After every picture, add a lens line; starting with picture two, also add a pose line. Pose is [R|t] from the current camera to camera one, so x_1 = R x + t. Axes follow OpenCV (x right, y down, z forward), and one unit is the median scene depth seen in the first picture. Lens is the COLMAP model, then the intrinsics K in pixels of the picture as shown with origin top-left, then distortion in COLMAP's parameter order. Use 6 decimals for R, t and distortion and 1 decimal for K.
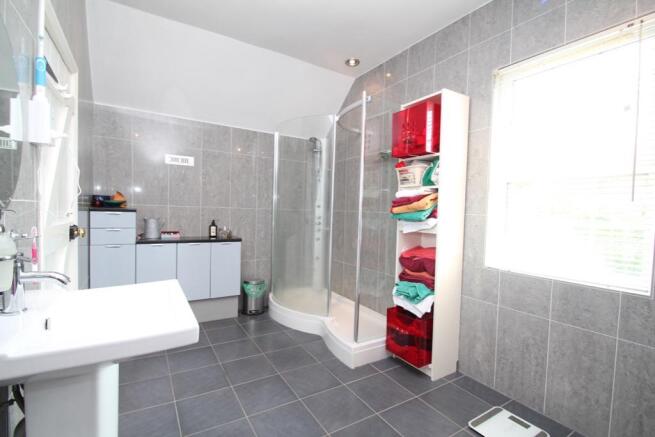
lens RADIAL K [[303.2, 0, 327.5], [0, 303.2, 219.0], [0, 0, 1]] dist [0.001666, 0.000457]
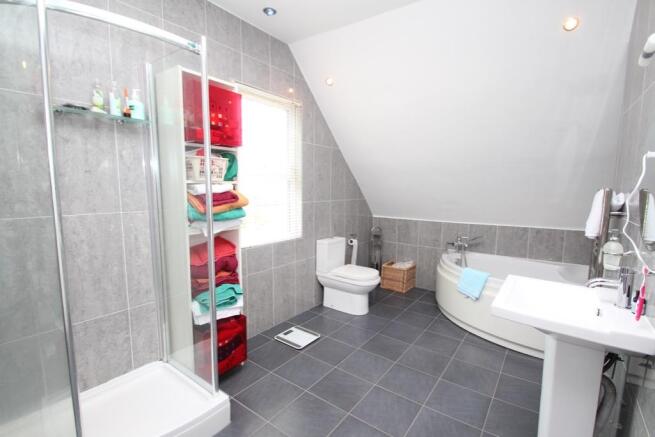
lens RADIAL K [[303.2, 0, 327.0], [0, 303.2, 221.3], [0, 0, 1]] dist [0.001666, 0.000457]
pose [[-0.374718, -0.134082, 0.917392, -0.808986], [0.007111, 0.989043, 0.147459, -0.149039], [-0.927112, 0.061779, -0.369658, 1.298399]]
